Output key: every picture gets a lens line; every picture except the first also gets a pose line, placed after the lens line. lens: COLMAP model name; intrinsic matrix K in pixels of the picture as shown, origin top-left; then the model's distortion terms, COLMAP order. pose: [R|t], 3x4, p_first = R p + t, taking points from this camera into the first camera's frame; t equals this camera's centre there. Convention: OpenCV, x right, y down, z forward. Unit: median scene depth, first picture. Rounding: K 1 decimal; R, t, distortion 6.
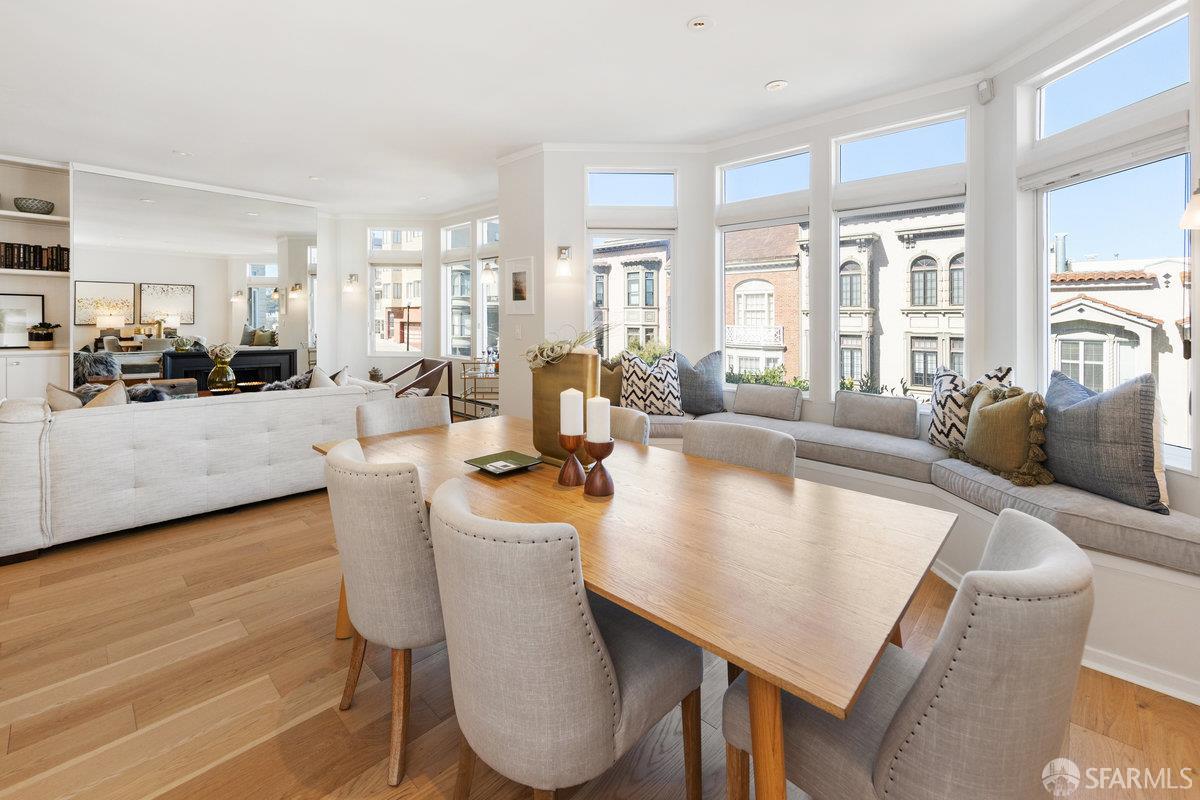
lens RADIAL K [[513.4, 0, 598.9], [0, 513.4, 326.9], [0, 0, 1]] dist [-0.001155, -0.000051]
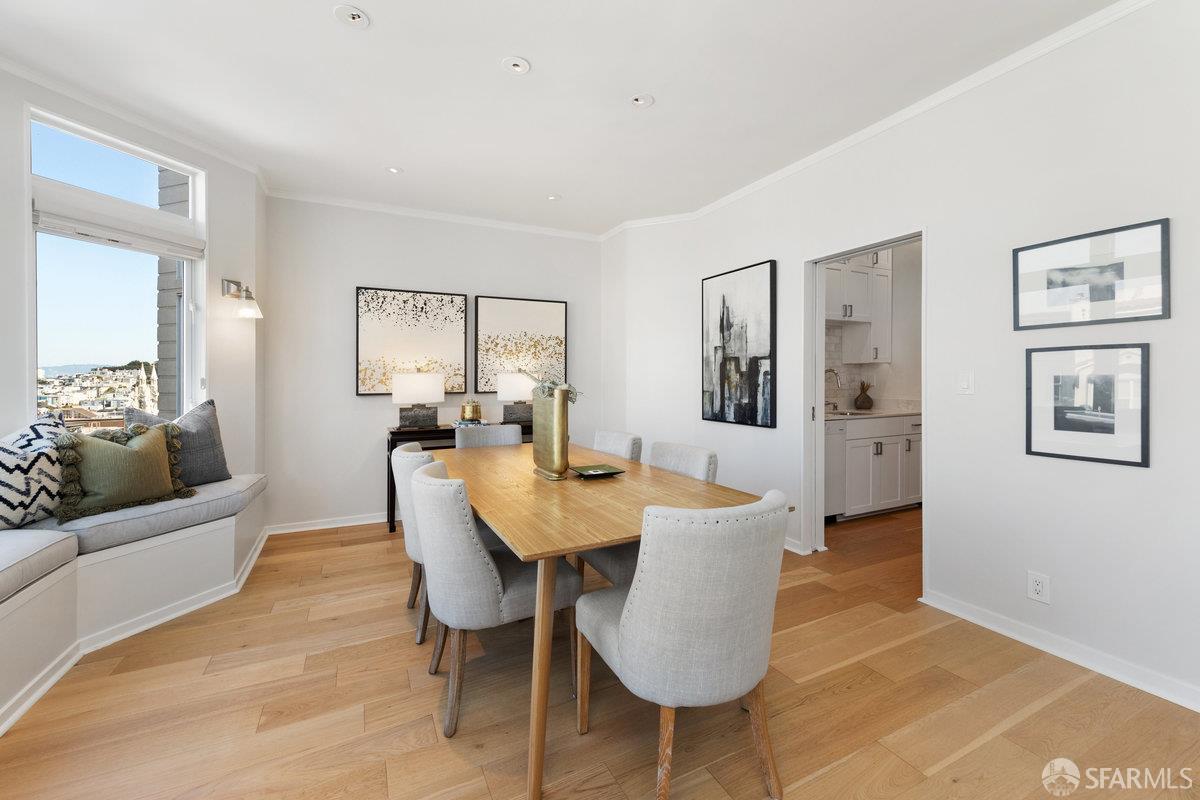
lens RADIAL K [[485.8, 0, 598.9], [0, 485.8, 372.9], [0, 0, 1]] dist [0.000048, 0.000071]
pose [[-0.938485, 0.000674, 0.345321, -0.287170], [0.002125, 0.999990, 0.003825, 0.002456], [-0.345315, 0.004323, -0.938477, 0.978478]]
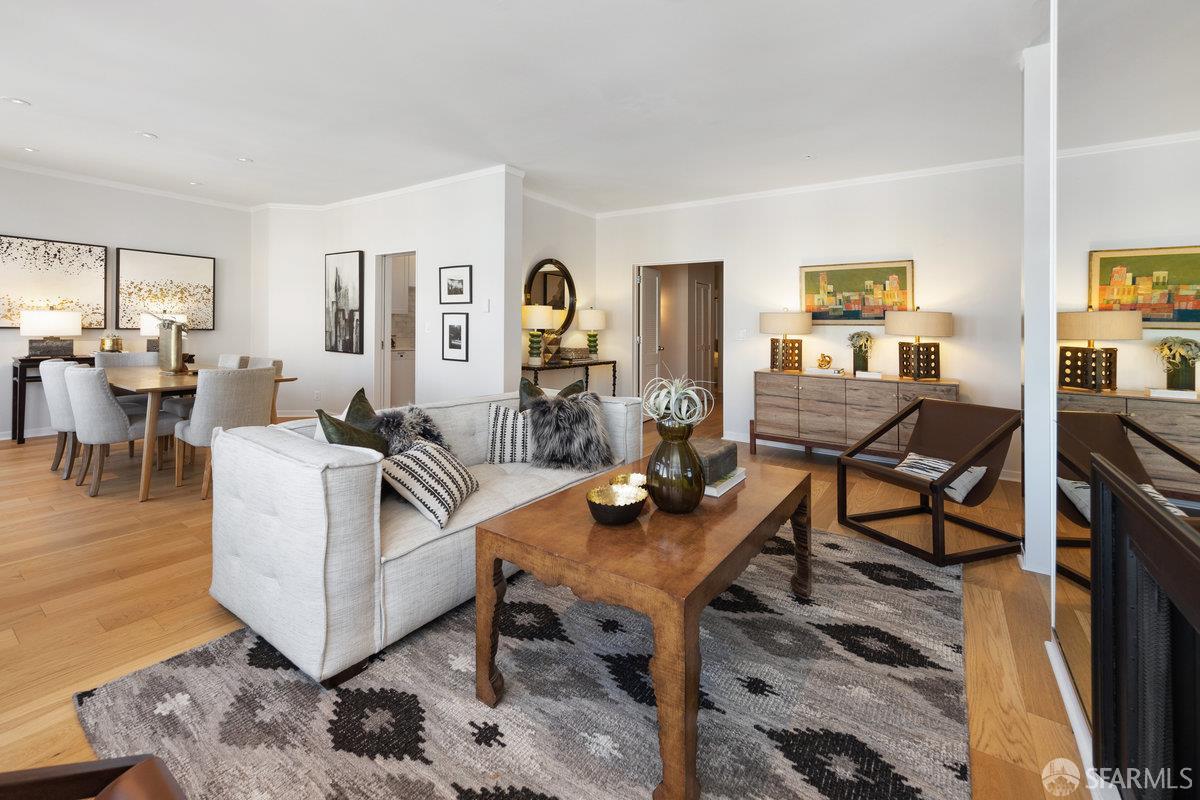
lens RADIAL K [[508.5, 0, 600.0], [0, 508.5, 337.0], [0, 0, 1]] dist [0.001593, 0.000963]
pose [[-0.988132, -0.028385, -0.150961, -0.742136], [-0.033151, 0.999025, 0.029147, -0.010813], [0.149986, 0.033805, -0.988110, 1.618445]]
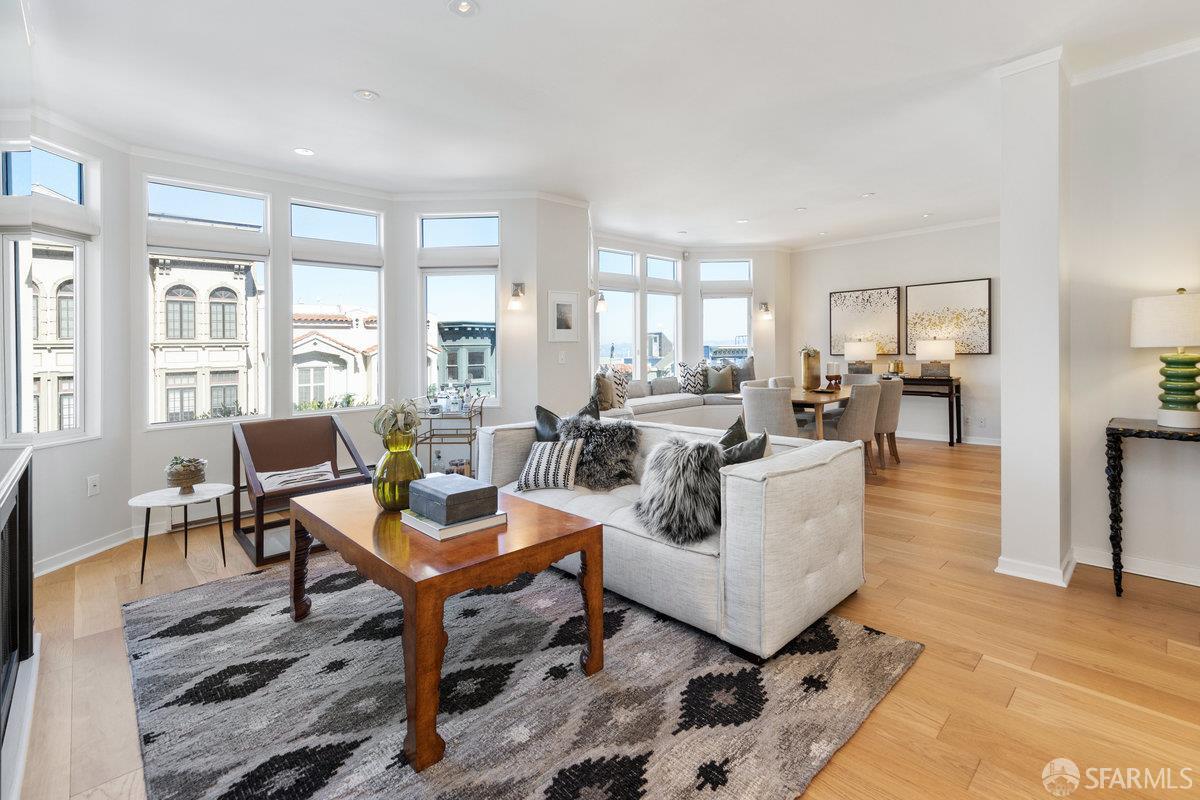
lens RADIAL K [[530.6, 0, 599.9], [0, 530.6, 380.0], [0, 0, 1]] dist [0.006423, -0.000089]
pose [[0.051549, -0.067249, 0.996404, -1.427753], [0.035825, 0.997213, 0.065450, -0.014988], [-0.998028, 0.032322, 0.053814, 0.935826]]
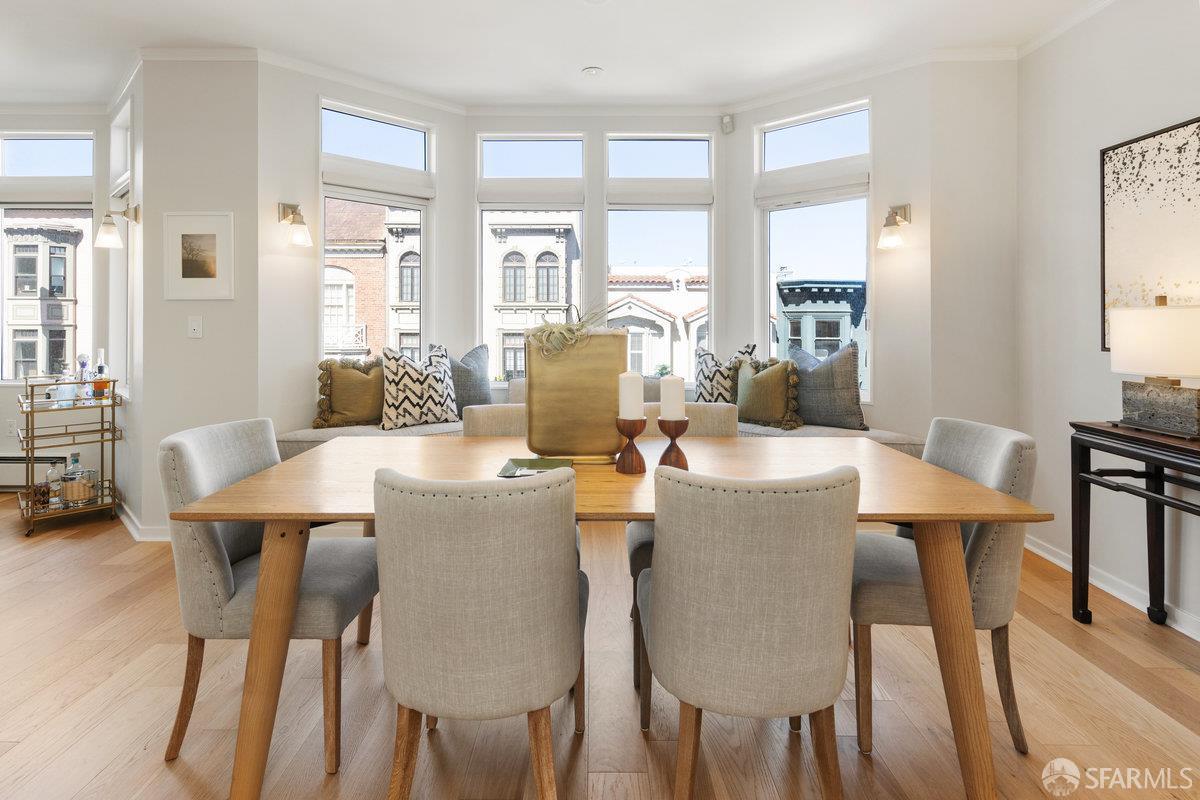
lens RADIAL K [[619.2, 0, 601.7], [0, 619.2, 328.9], [0, 0, 1]] dist [0.002525, 0.000568]
pose [[0.722062, -0.015476, 0.691655, -0.357424], [0.013168, 0.999876, 0.008626, 0.013898], [-0.691703, 0.002879, 0.722177, 0.091302]]
